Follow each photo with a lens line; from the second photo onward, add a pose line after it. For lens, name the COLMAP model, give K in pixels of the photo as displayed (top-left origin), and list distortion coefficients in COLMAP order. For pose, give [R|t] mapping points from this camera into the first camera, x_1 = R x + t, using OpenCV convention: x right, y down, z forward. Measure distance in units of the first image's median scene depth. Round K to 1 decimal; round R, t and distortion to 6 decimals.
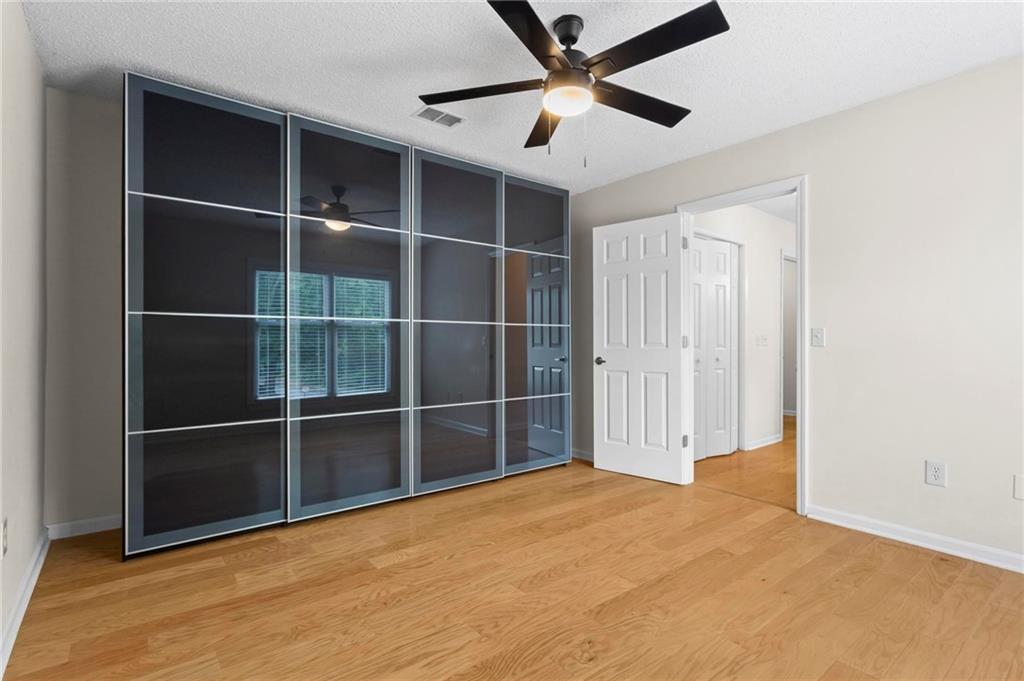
lens RADIAL K [[490.8, 0, 508.6], [0, 490.8, 342.2], [0, 0, 1]] dist [-0.000466, 0.001706]
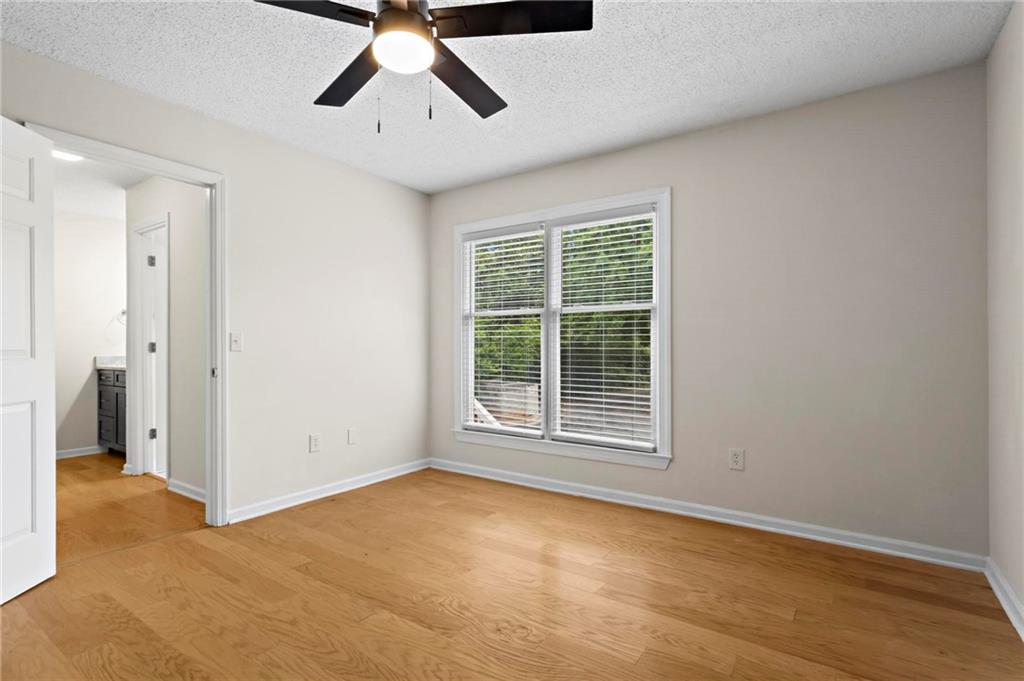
lens RADIAL K [[490.8, 0, 507.5], [0, 490.8, 341.6], [0, 0, 1]] dist [-0.000466, 0.001706]
pose [[-0.278947, 0.004070, 0.960298, -0.579765], [0.003252, 0.999989, -0.003293, -0.007430], [-0.960301, 0.002205, -0.278957, 0.855973]]
